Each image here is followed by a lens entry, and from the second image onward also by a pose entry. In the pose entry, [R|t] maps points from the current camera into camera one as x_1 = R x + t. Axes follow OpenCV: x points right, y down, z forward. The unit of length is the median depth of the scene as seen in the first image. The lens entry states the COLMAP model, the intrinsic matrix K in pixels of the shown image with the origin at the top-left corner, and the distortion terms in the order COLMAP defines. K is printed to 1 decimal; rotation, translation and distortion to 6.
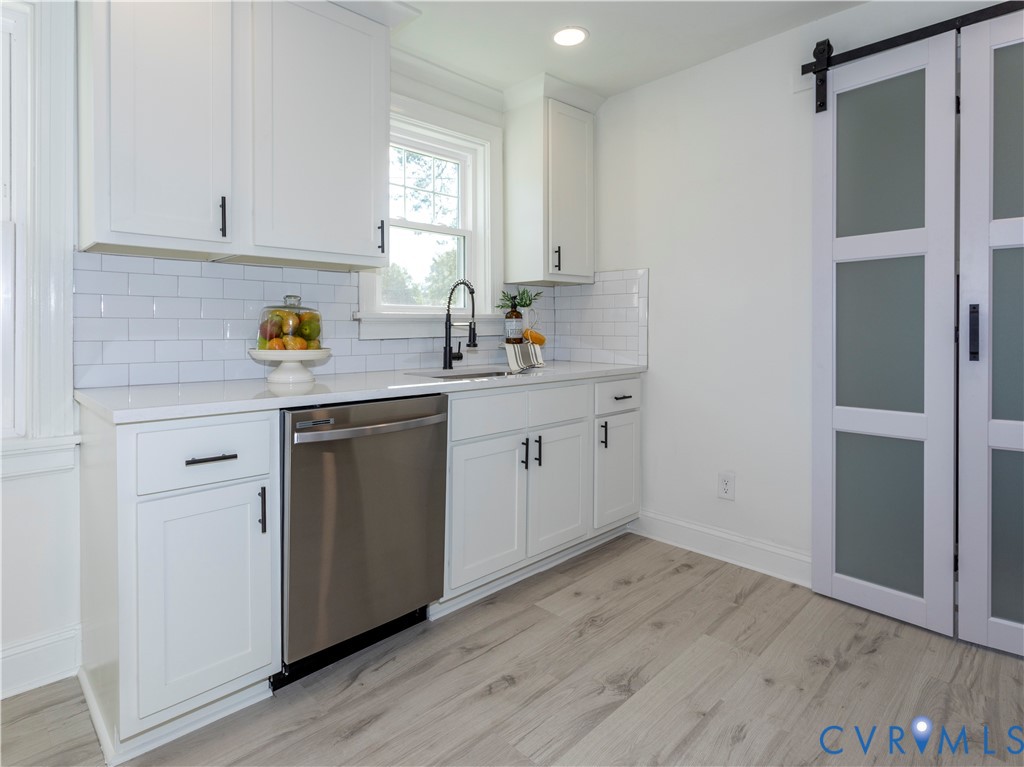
lens RADIAL K [[563.5, 0, 465.6], [0, 563.5, 333.5], [0, 0, 1]] dist [0.000931, -0.000194]
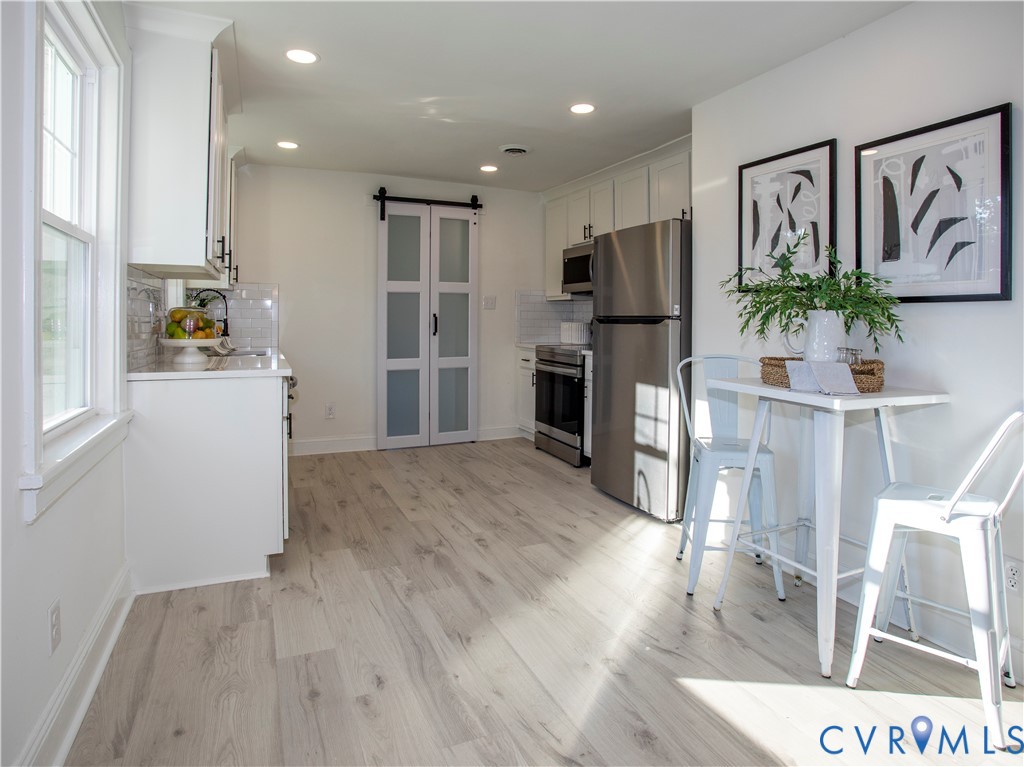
lens RADIAL K [[588.9, 0, 512.7], [0, 588.9, 317.2], [0, 0, 1]] dist [-0.060555, 0.044388]
pose [[0.333218, 0.007935, 0.942816, -1.357546], [0.006607, 0.999920, -0.010751, -0.003445], [-0.942827, 0.009812, 0.333139, -0.206599]]
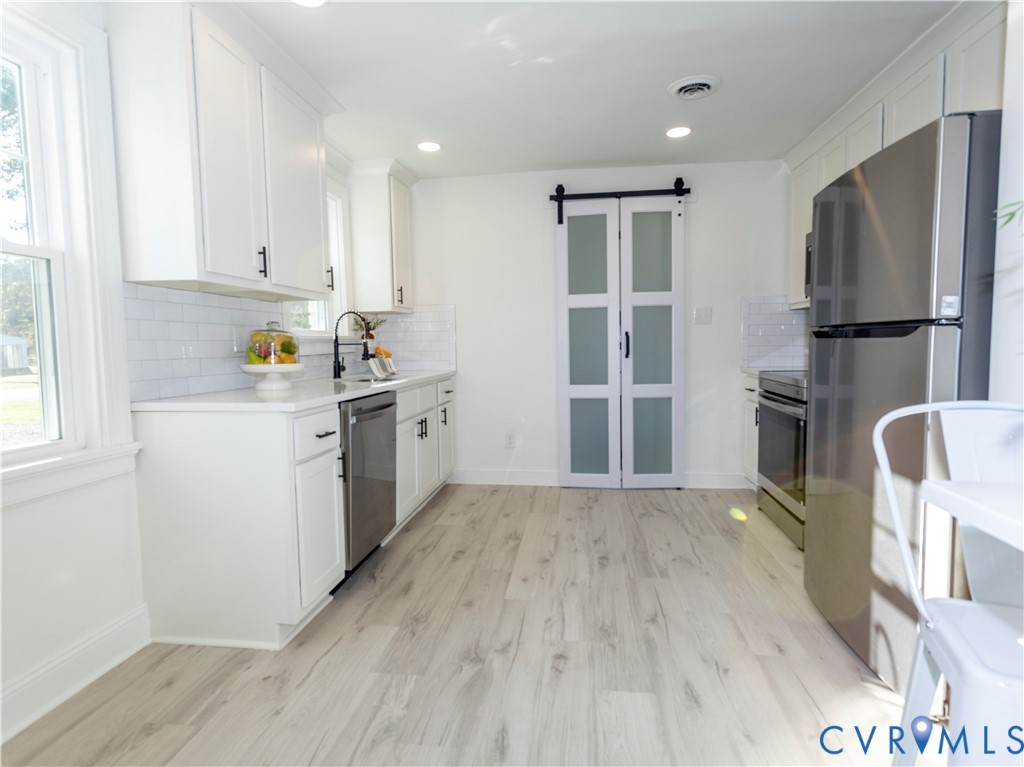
lens RADIAL K [[547.8, 0, 505.3], [0, 547.8, 375.7], [0, 0, 1]] dist [-0.003318, 0.019375]
pose [[0.777397, -0.046581, 0.627283, -0.683428], [0.021966, 0.998656, 0.046937, 0.008367], [-0.628626, -0.022710, 0.777376, -0.292978]]
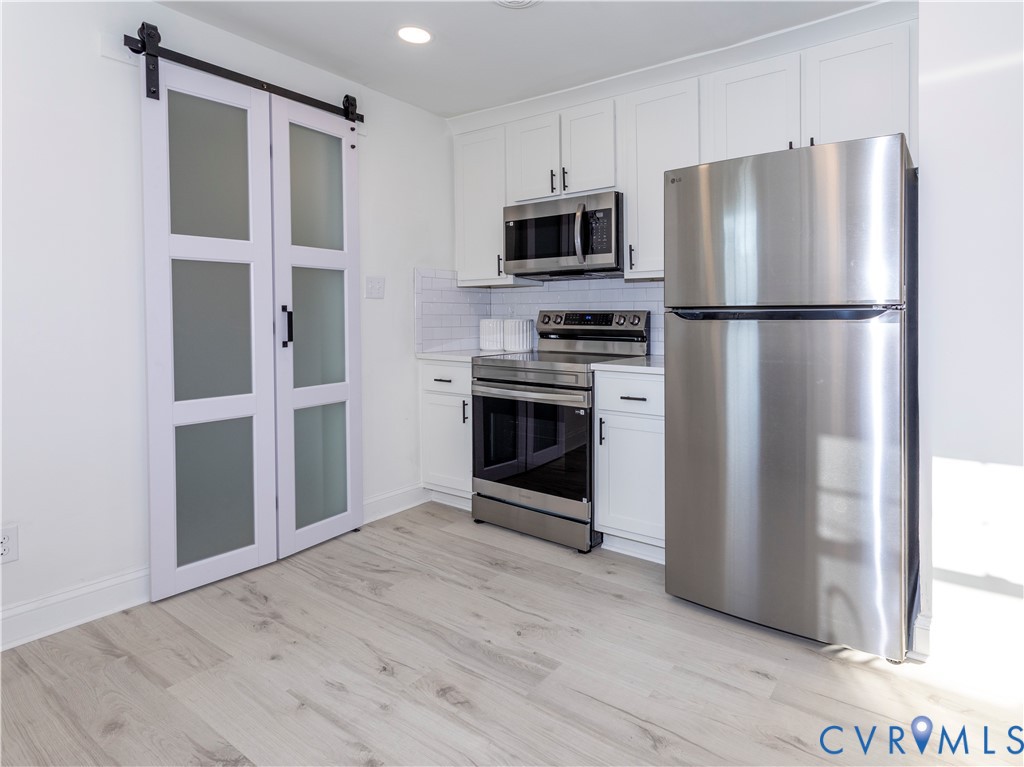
lens RADIAL K [[553.4, 0, 590.5], [0, 553.4, 325.5], [0, 0, 1]] dist [0.002178, -0.000111]
pose [[-0.235051, -0.011721, 0.971912, -0.495433], [0.018757, 0.999686, 0.016593, -0.009870], [-0.971802, 0.022130, -0.234758, 0.536898]]
